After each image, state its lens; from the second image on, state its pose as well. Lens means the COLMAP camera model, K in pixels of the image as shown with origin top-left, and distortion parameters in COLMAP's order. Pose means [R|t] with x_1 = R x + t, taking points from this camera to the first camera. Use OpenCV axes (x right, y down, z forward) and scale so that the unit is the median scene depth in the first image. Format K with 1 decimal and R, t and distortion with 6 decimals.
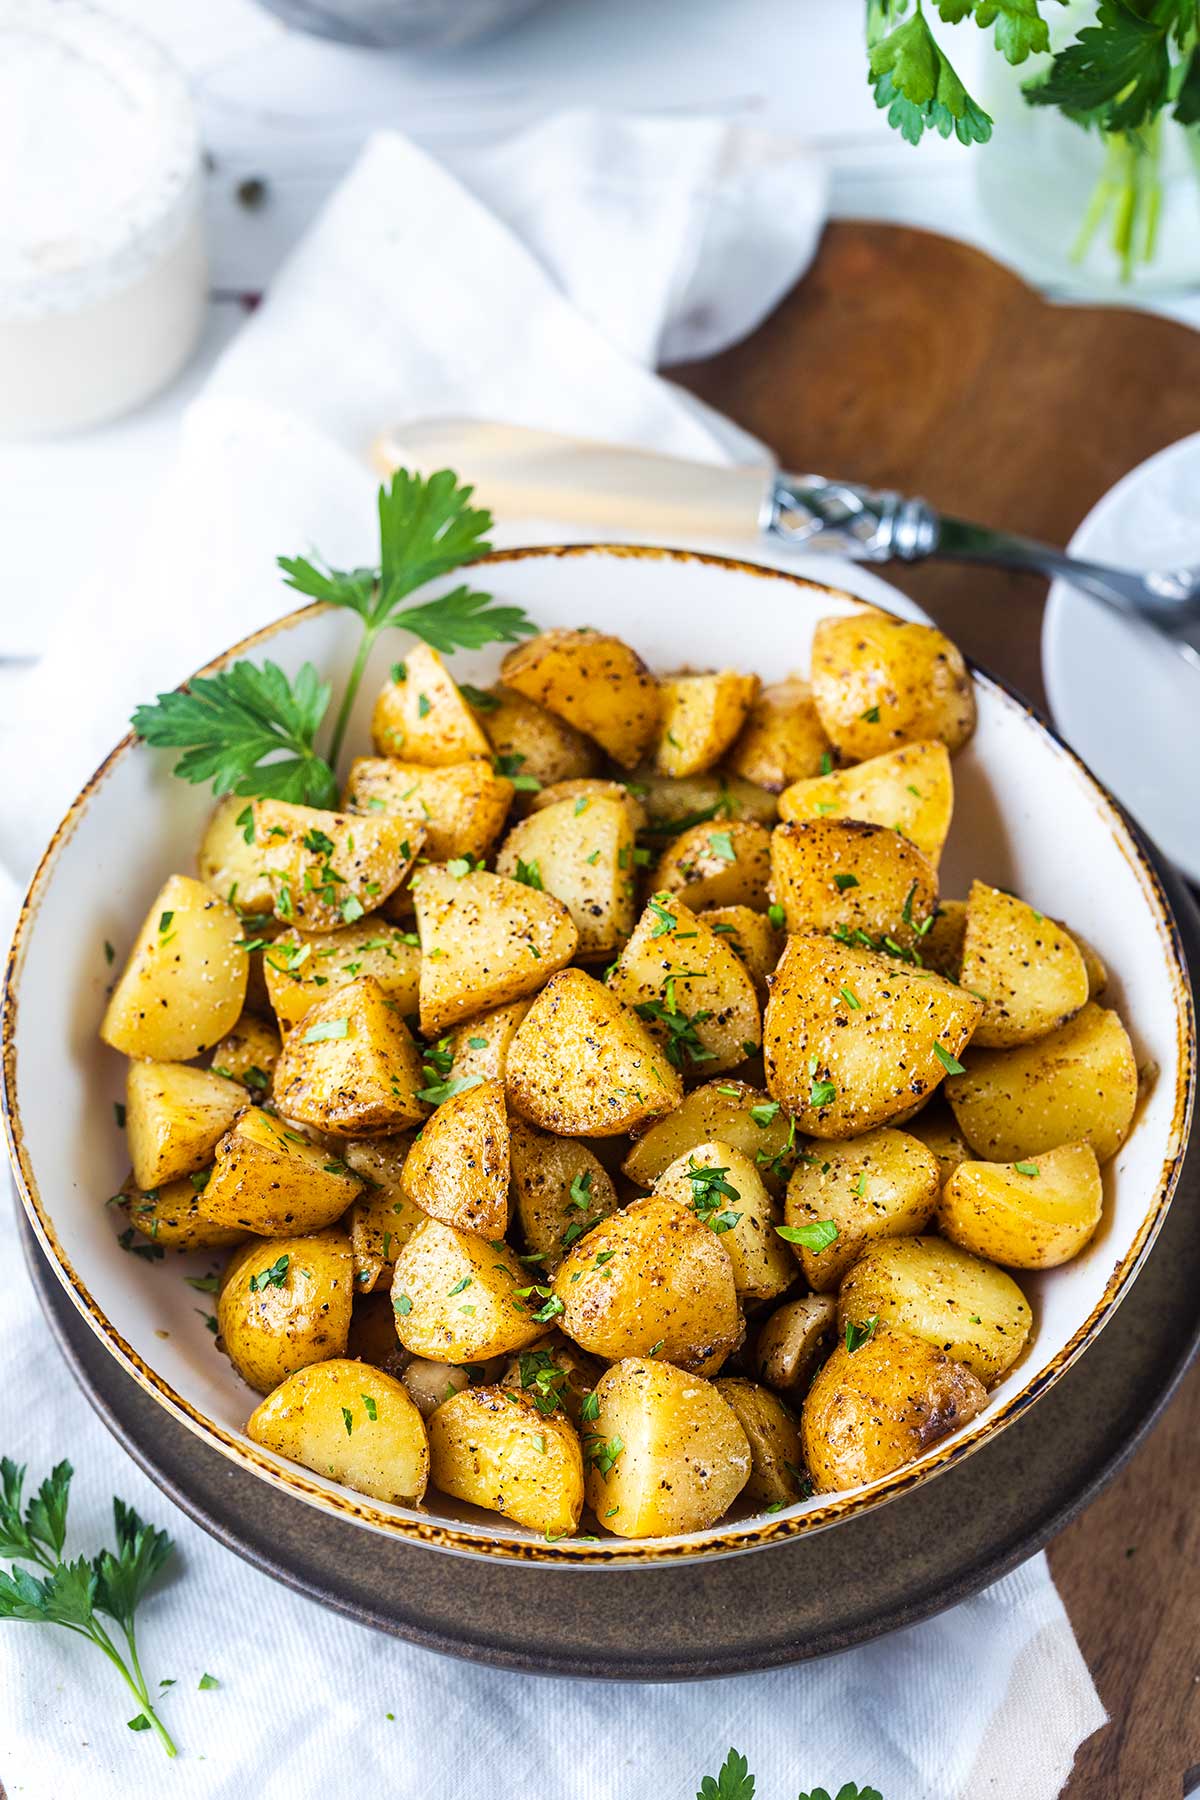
lens RADIAL K [[2347.8, 0, 599.7], [0, 2347.8, 899.7], [0, 0, 1]] dist [-0.011483, 0.000000]
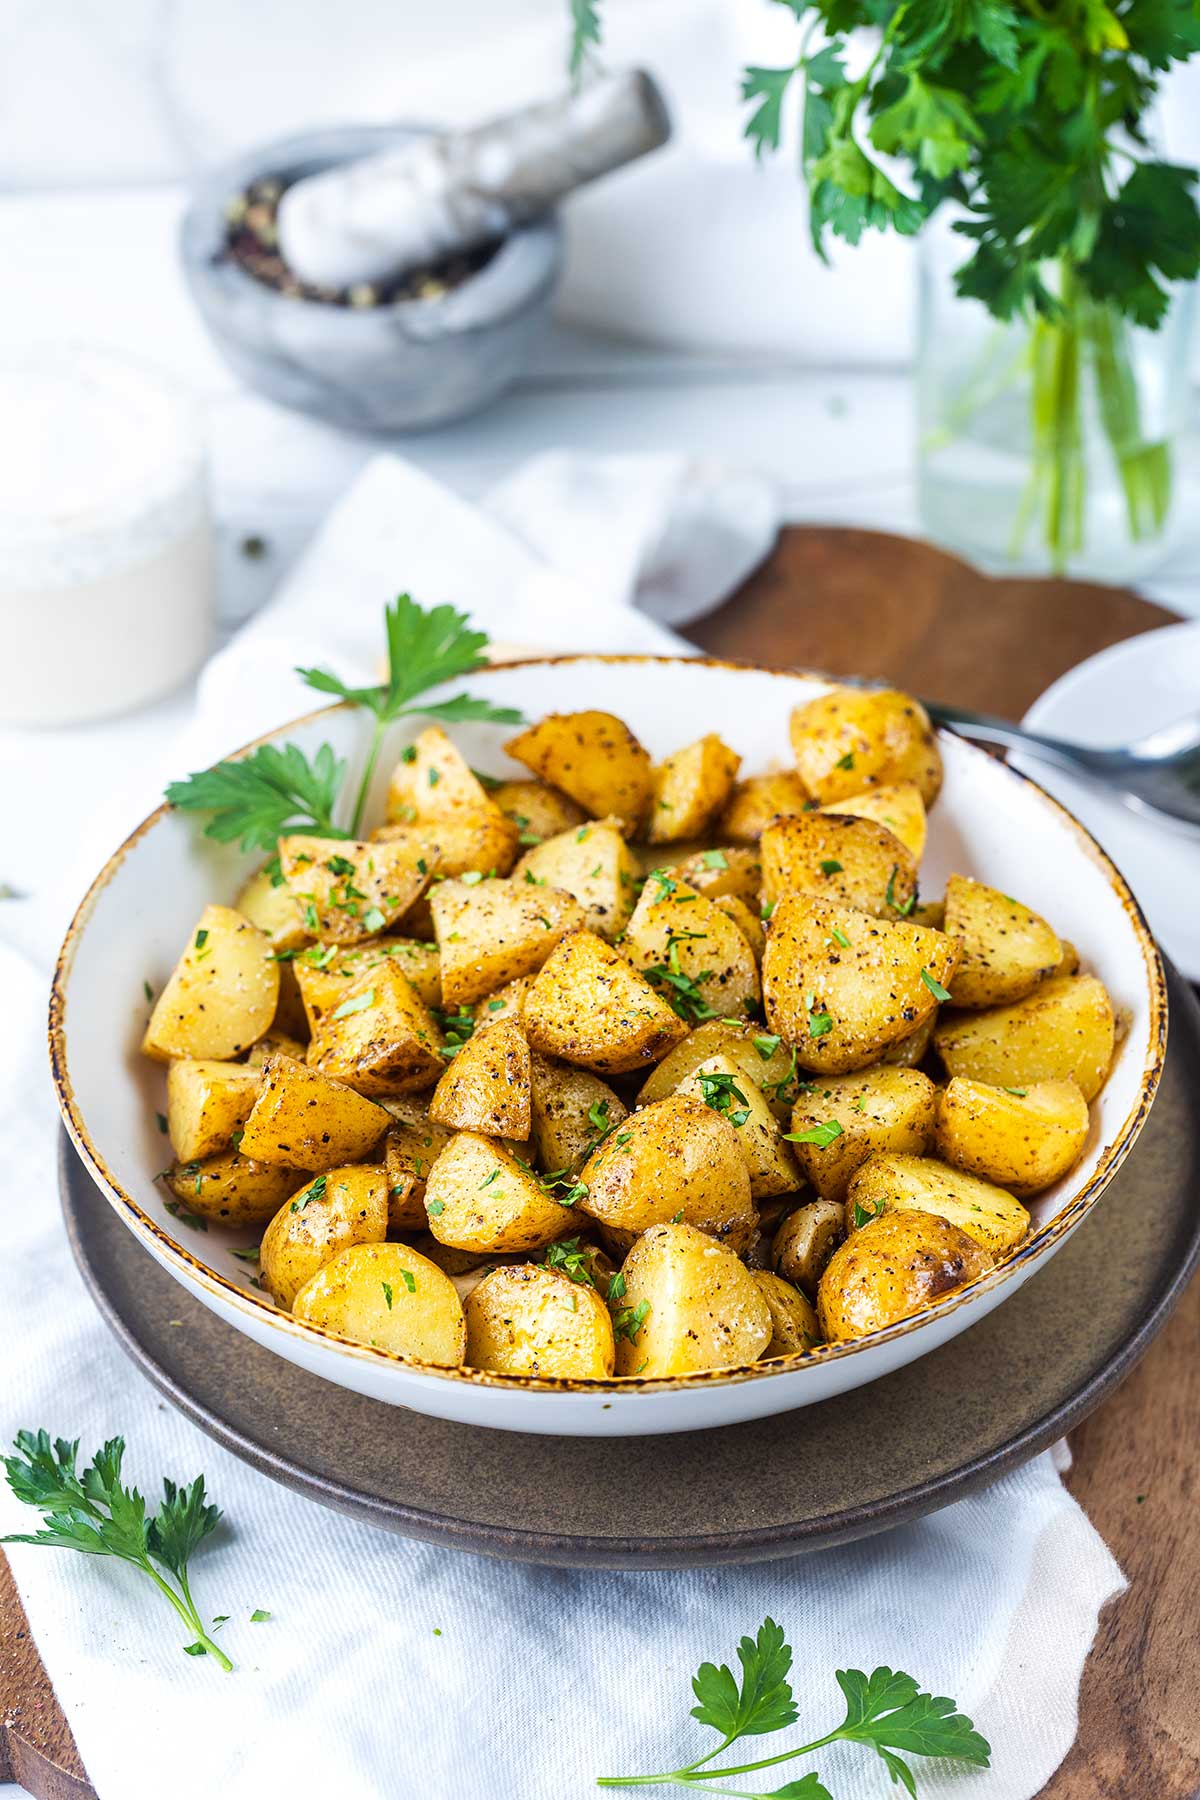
lens RADIAL K [[2202.8, 0, 600.2], [0, 2202.8, 900.3], [0, 0, 1]] dist [-0.007471, 0.000000]
pose [[0.999043, -0.043511, 0.004344, -0.006943], [0.043720, 0.992107, -0.117523, 0.134091], [0.000804, 0.117601, 0.993061, -0.003274]]
